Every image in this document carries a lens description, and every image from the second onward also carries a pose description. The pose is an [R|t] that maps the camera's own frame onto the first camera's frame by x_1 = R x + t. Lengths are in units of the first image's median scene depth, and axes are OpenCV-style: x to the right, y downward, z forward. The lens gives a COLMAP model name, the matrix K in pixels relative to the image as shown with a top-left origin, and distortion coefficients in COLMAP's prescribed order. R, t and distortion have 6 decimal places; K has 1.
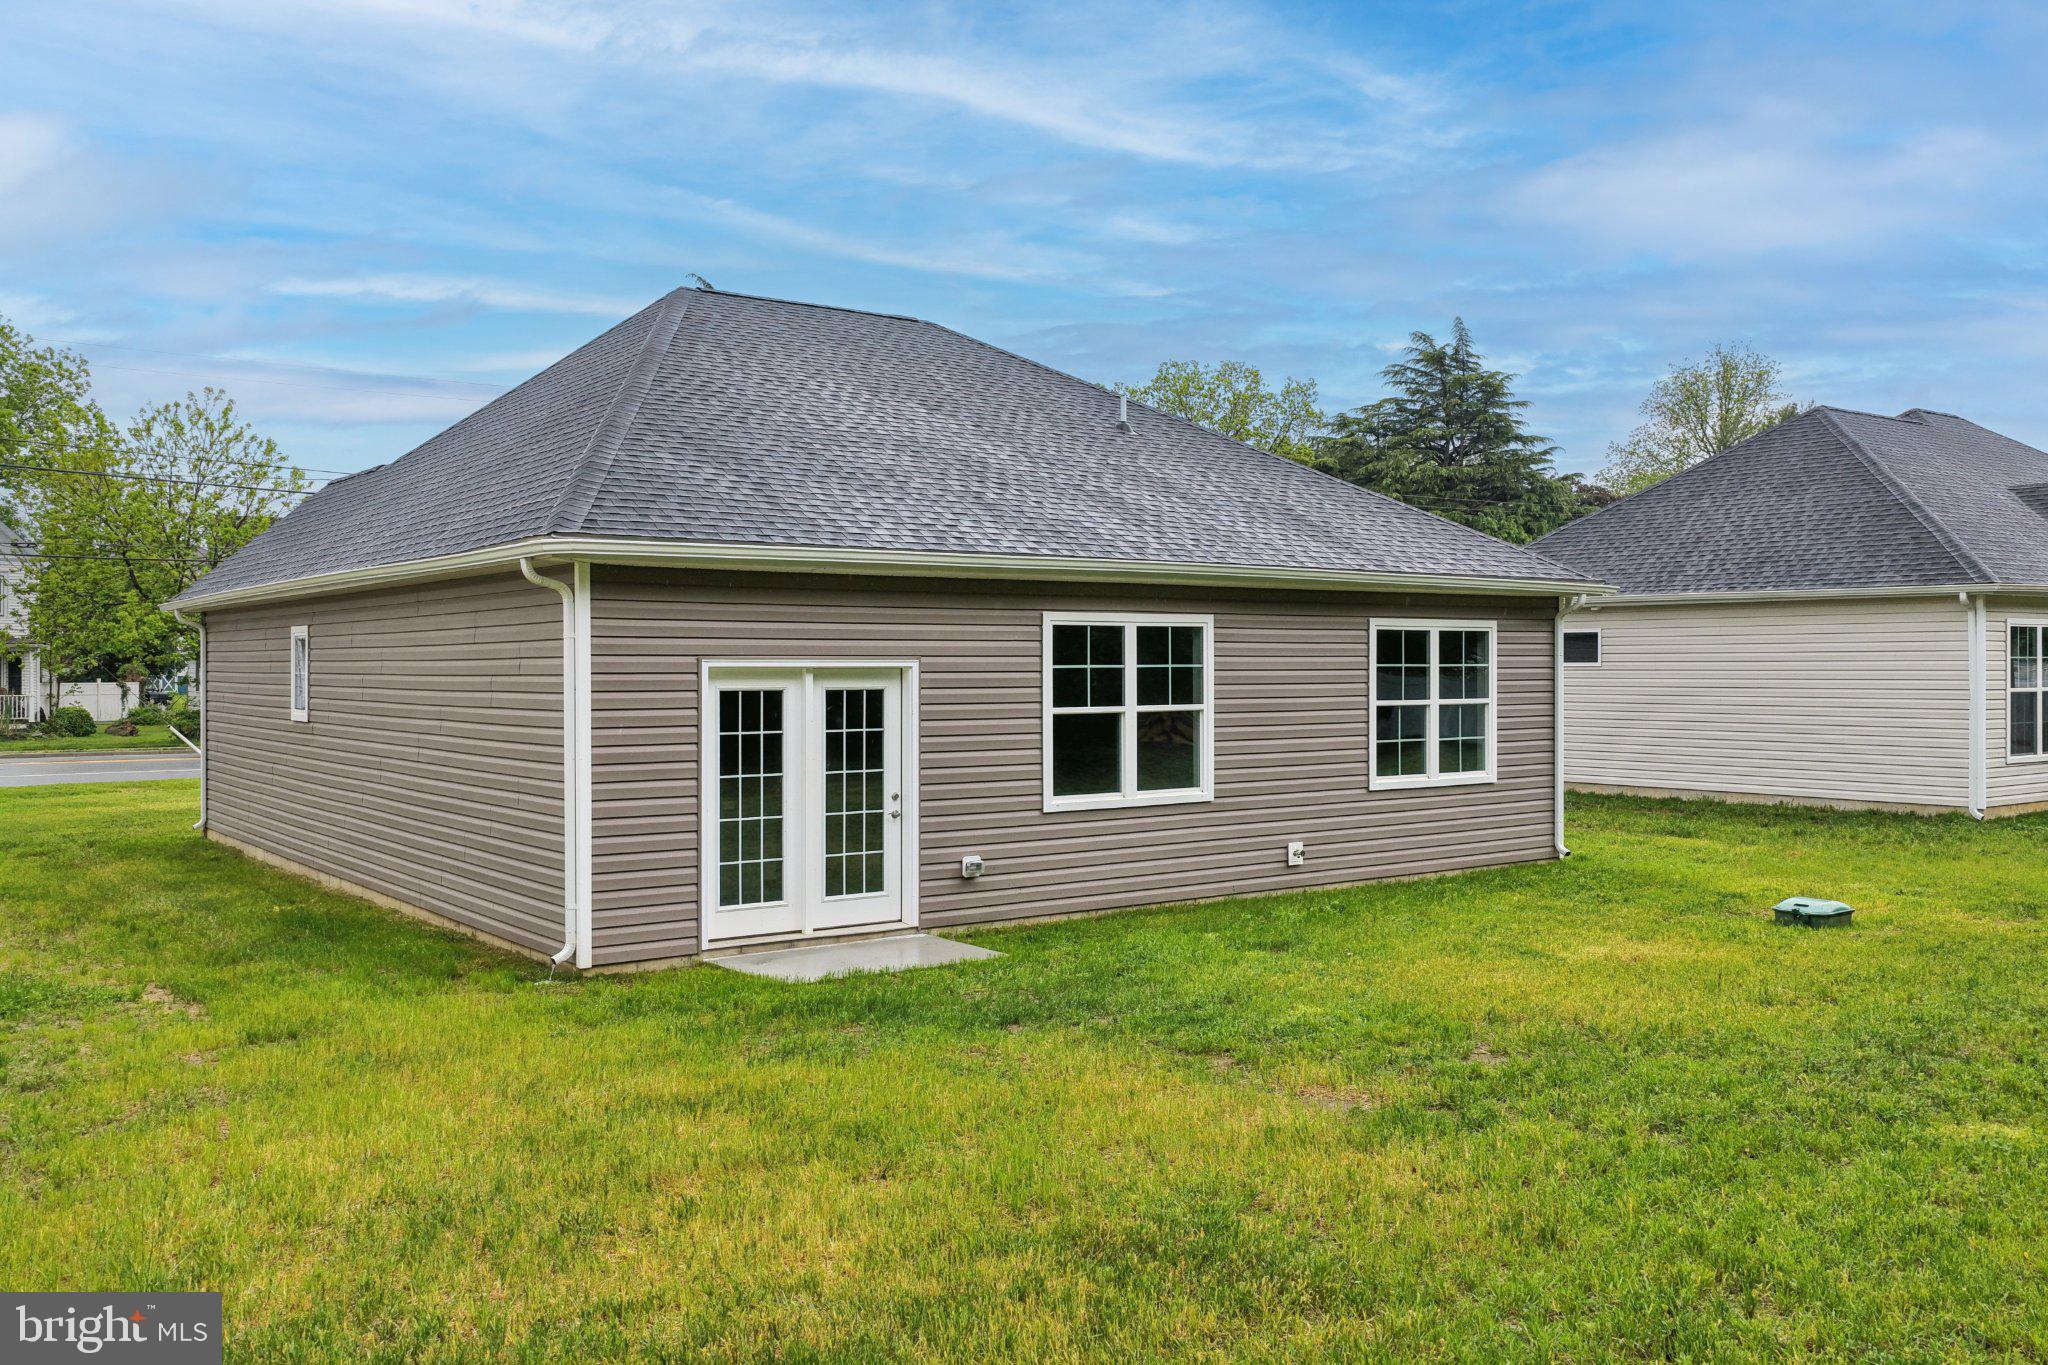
lens RADIAL K [[1692.1, 0, 1017.8], [0, 1692.1, 675.7], [0, 0, 1]] dist [-0.010485, 0.023056]
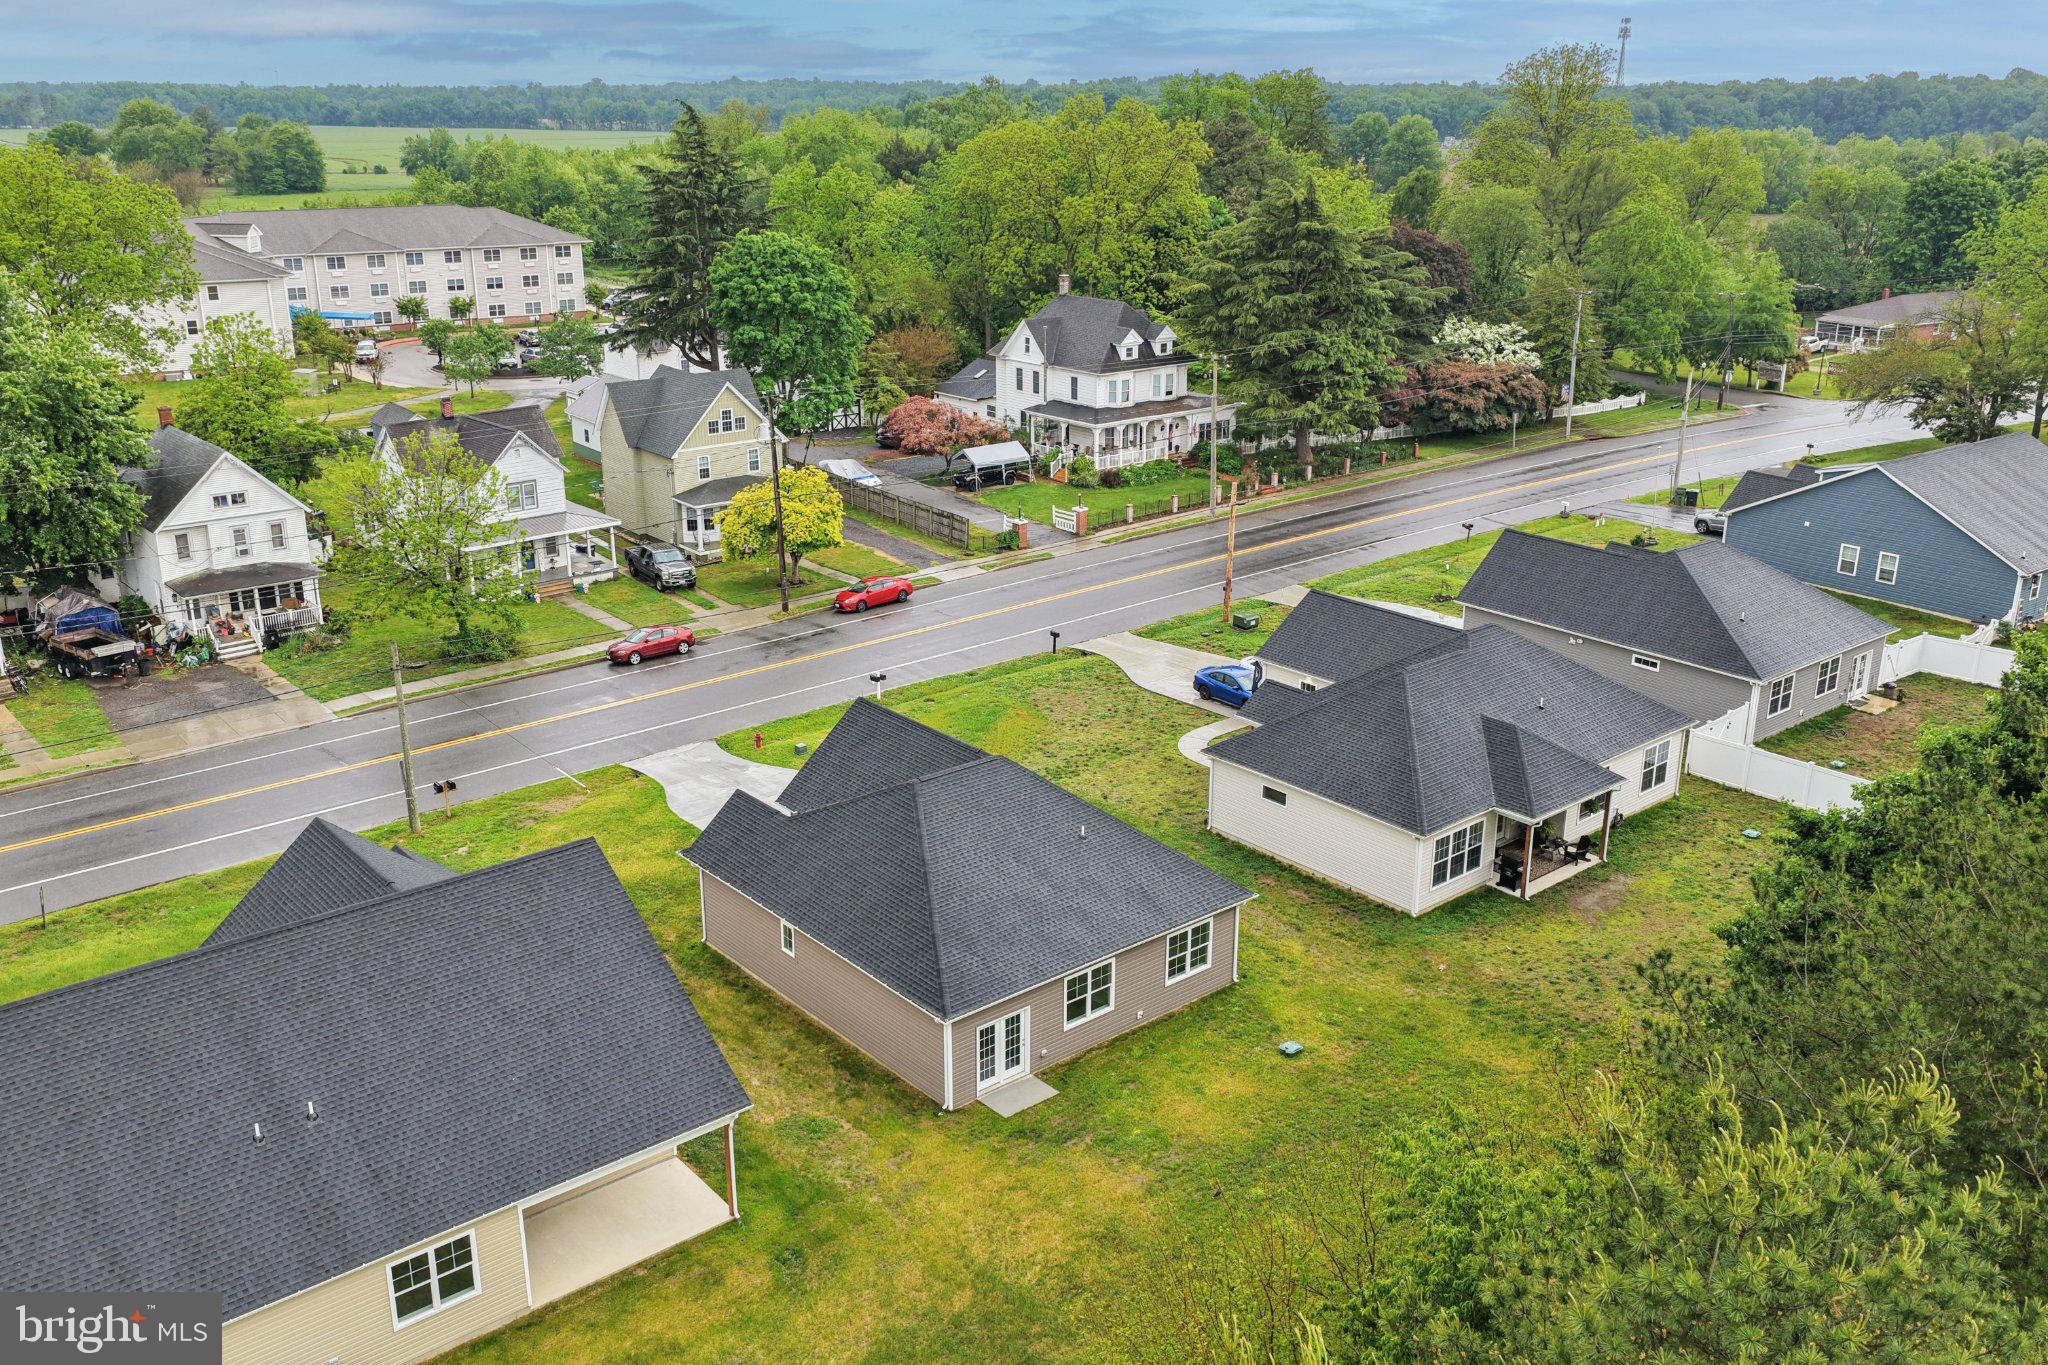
lens RADIAL K [[1692.1, 0, 1014.0], [0, 1692.1, 690.0], [0, 0, 1]] dist [-0.010485, 0.023056]
pose [[0.997998, -0.021000, 0.059660, -0.263426], [0.001170, 0.949238, 0.314557, -1.580372], [-0.063237, -0.313858, 0.947362, -1.912914]]
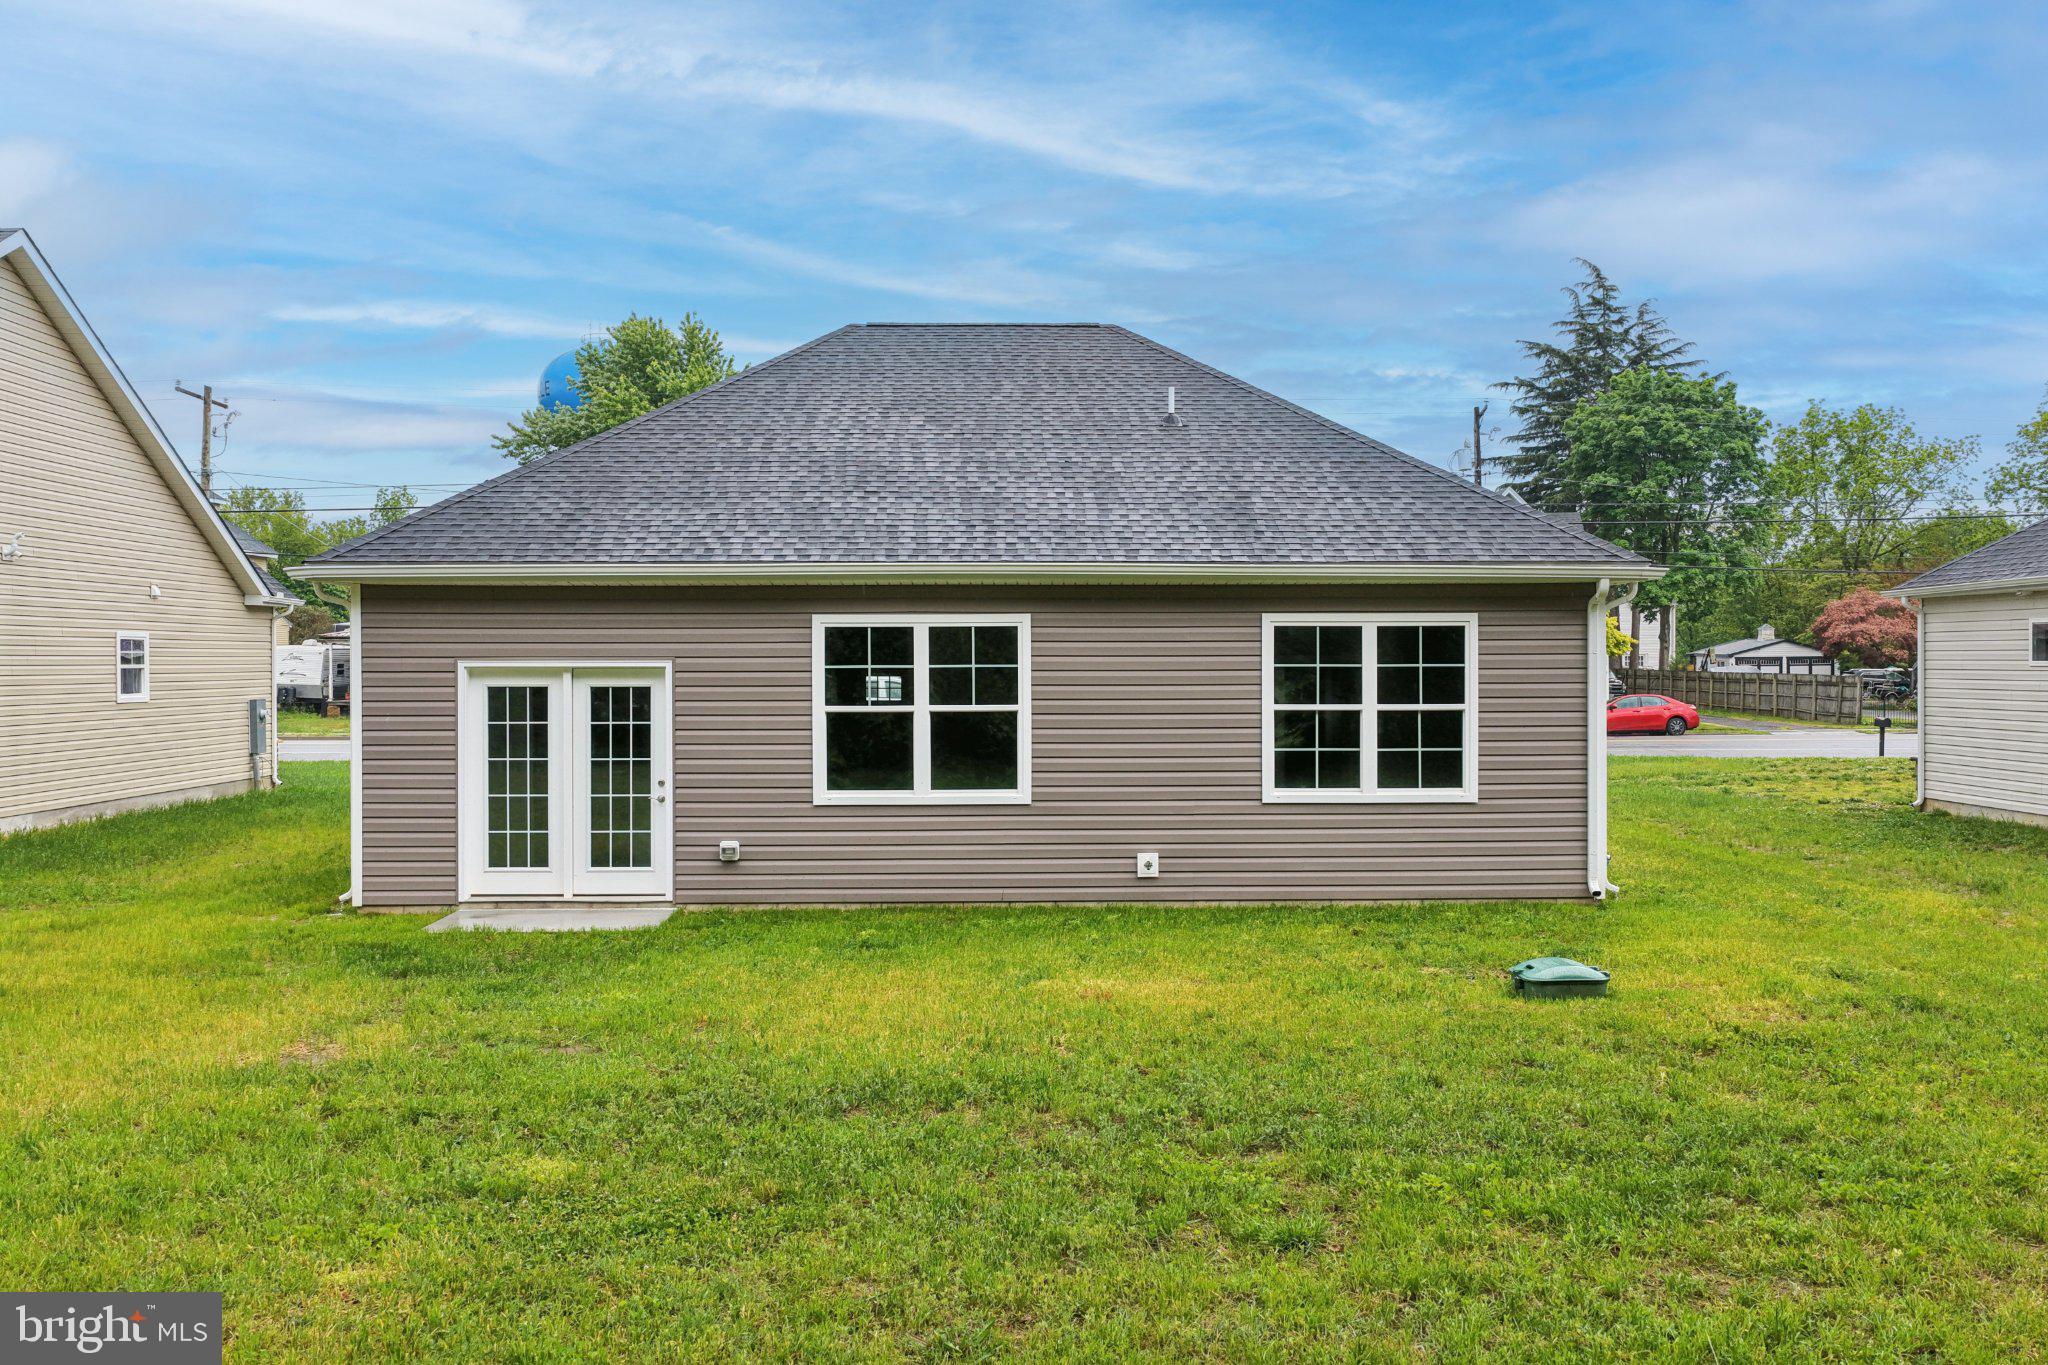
lens RADIAL K [[1692.1, 0, 1026.7], [0, 1692.1, 667.3], [0, 0, 1]] dist [-0.010485, 0.023056]
pose [[0.823242, 0.000903, -0.567689, 0.707861], [-0.003523, 0.999988, -0.003518, -0.001748], [0.567679, 0.004897, 0.823235, 0.202466]]
